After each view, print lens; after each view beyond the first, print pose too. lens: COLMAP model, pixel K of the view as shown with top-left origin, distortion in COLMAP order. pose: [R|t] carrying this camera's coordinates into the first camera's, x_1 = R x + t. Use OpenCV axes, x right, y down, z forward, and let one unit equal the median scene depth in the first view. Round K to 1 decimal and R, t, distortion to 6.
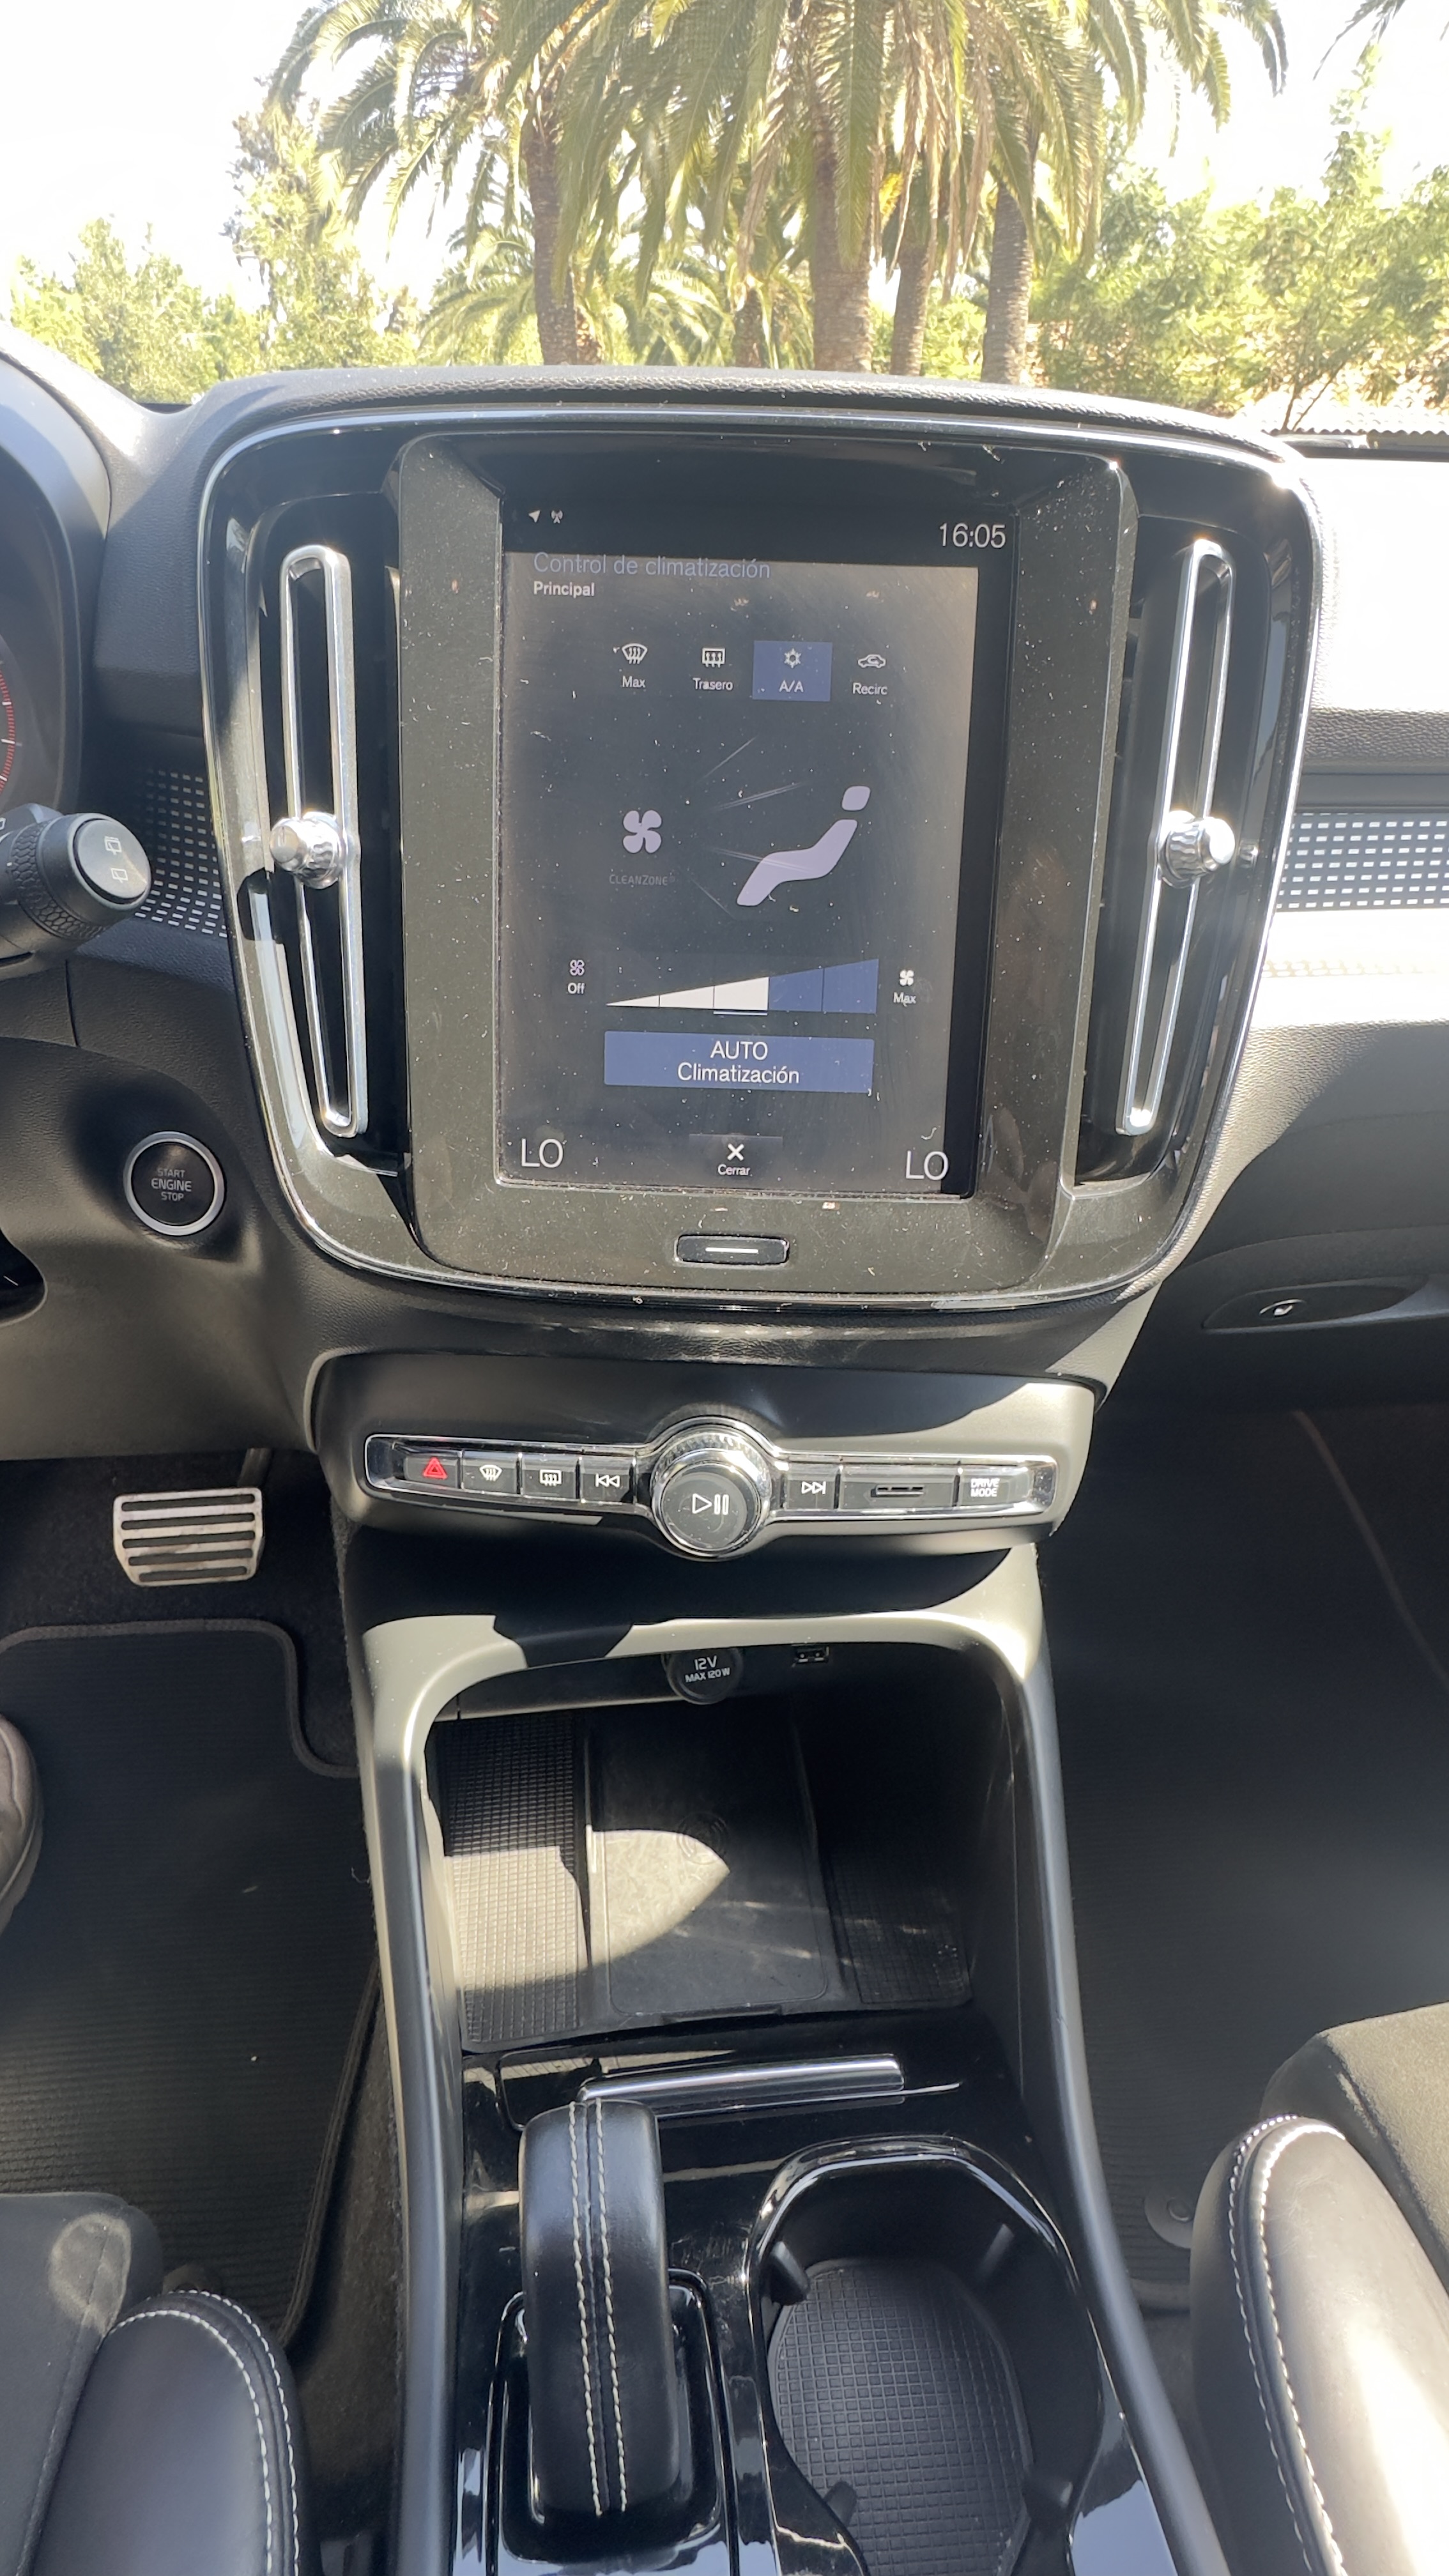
lens RADIAL K [[1382.4, 0, 723.0], [0, 1382.4, 1281.5], [0, 0, 1]] dist [0.001268, -0.000909]
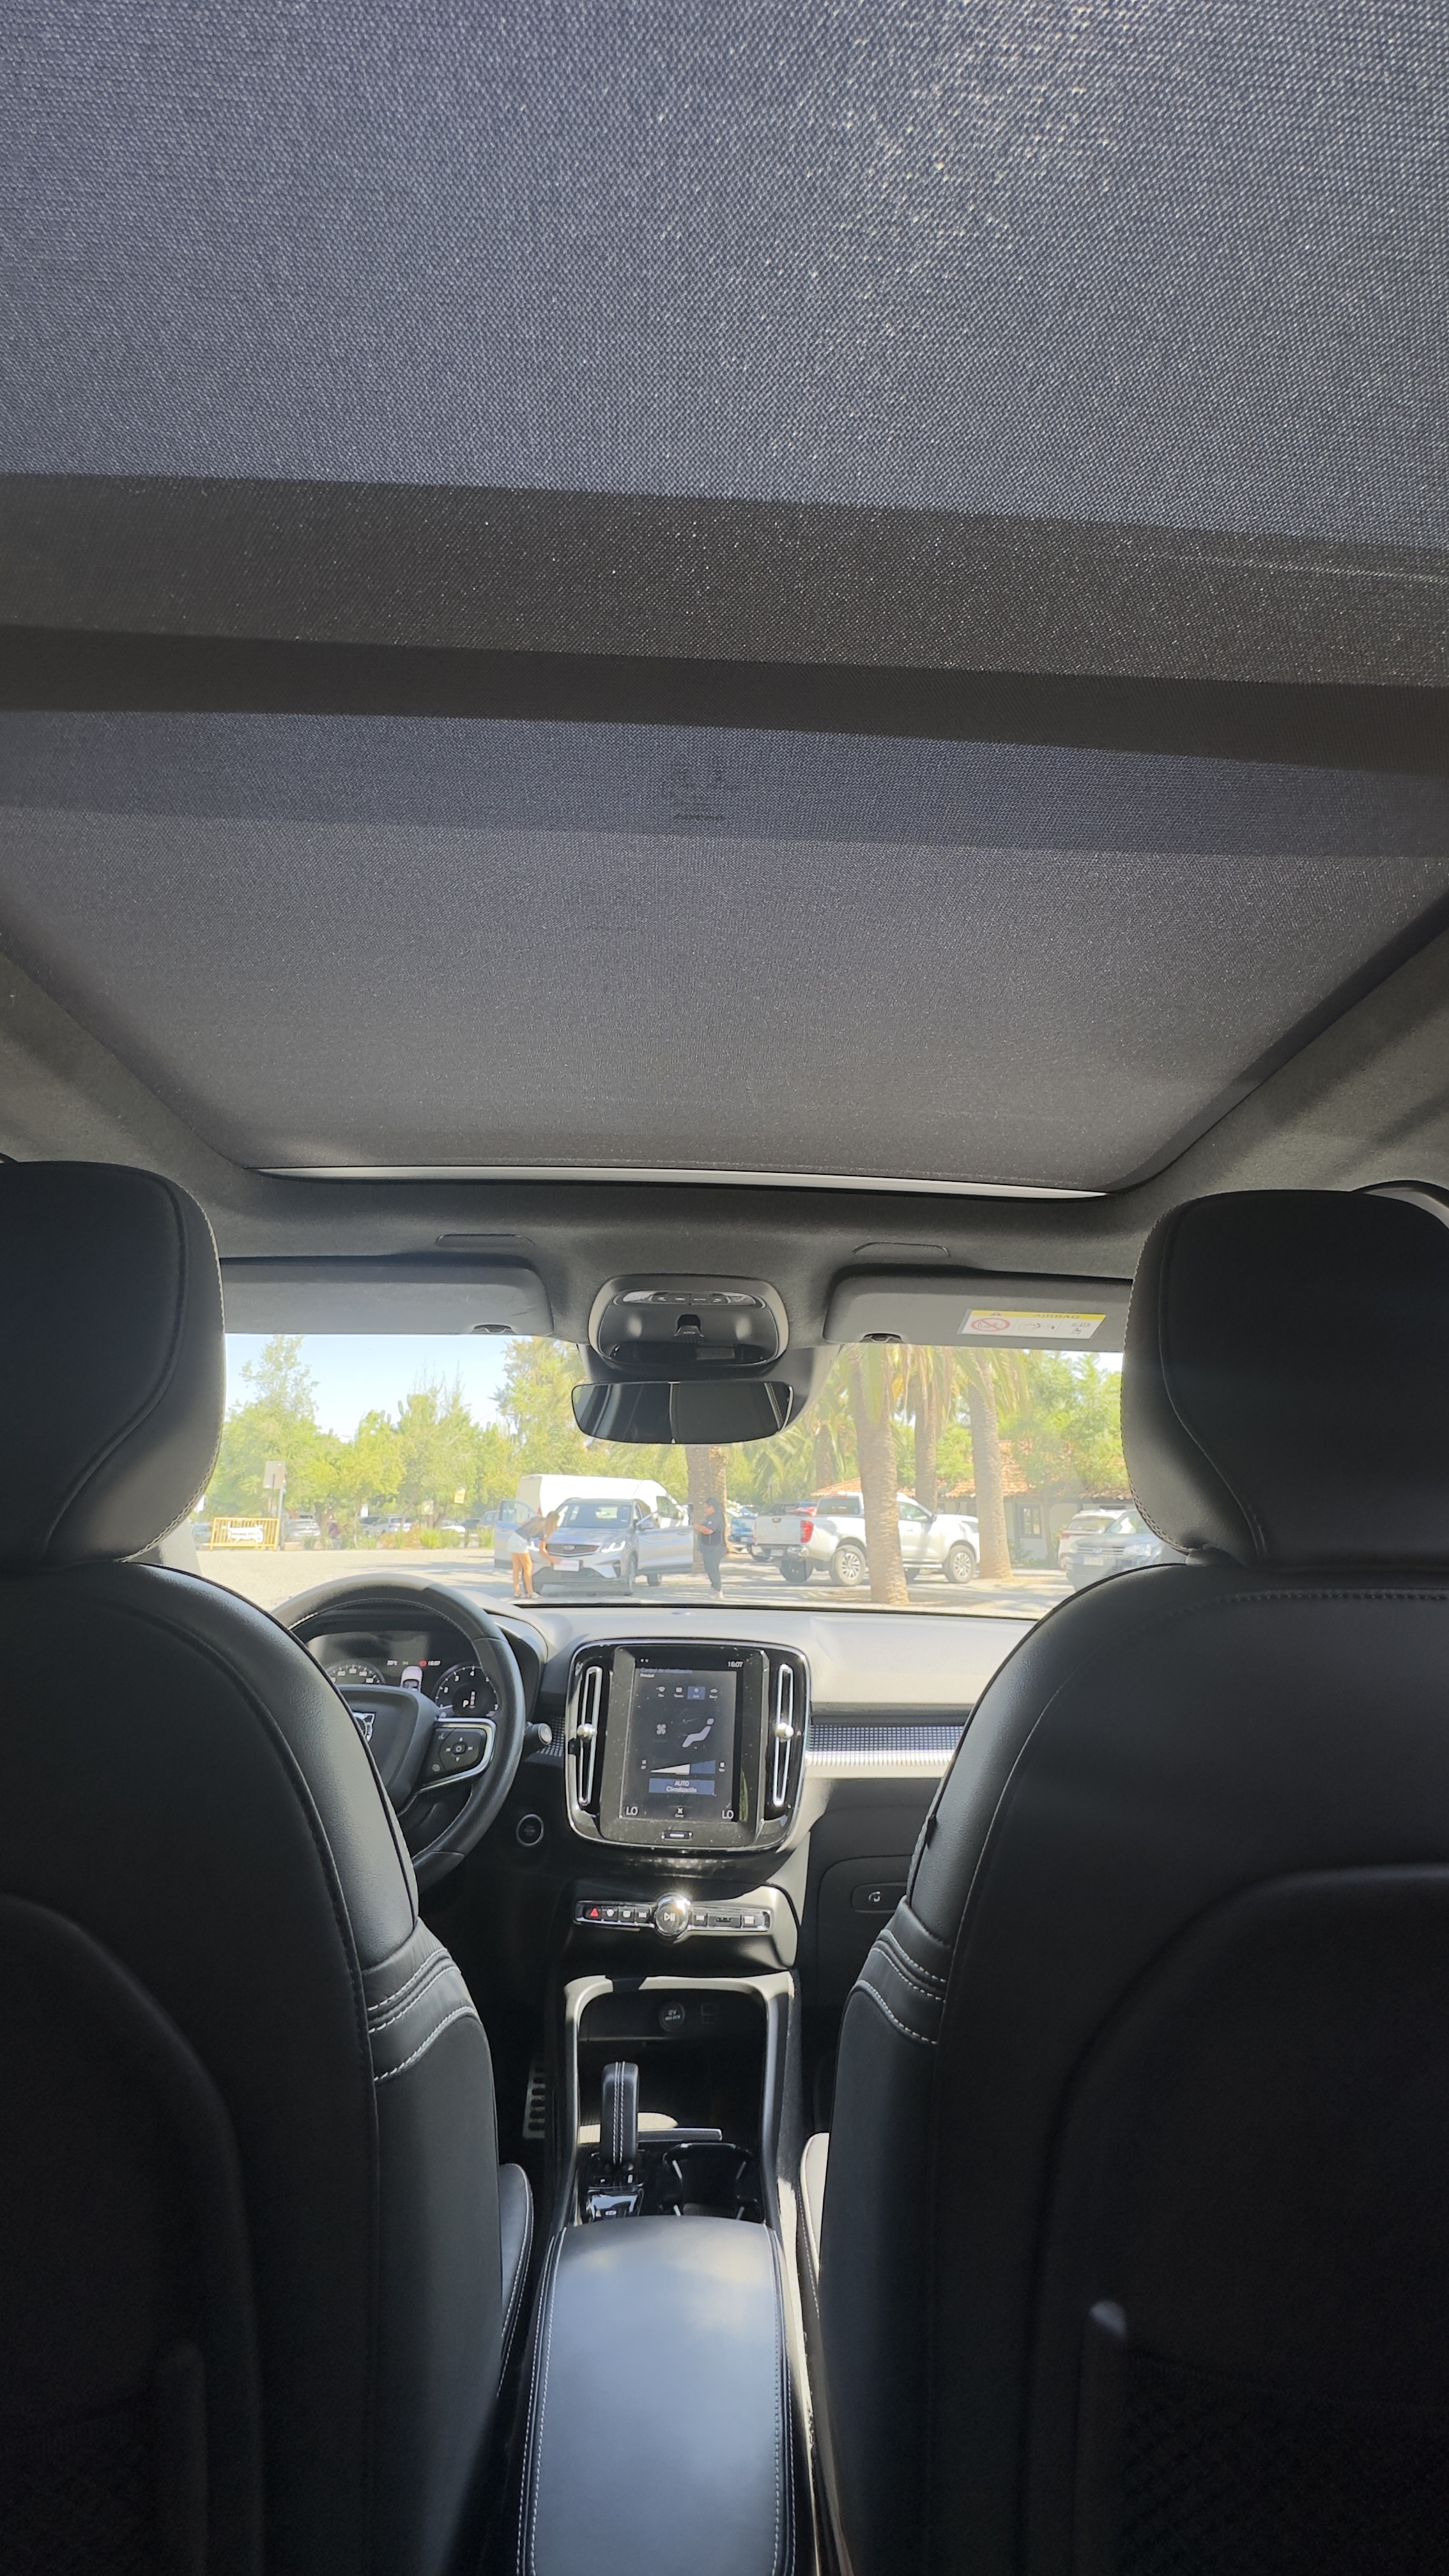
lens RADIAL K [[1070.3, 0, 726.5], [0, 1070.3, 1285.9], [0, 0, 1]] dist [-0.000585, 0.000068]
pose [[0.997248, -0.027475, -0.068866, 0.408617], [-0.027032, 0.730142, -0.682760, 0.930798], [0.069041, 0.682743, 0.727390, -2.342543]]
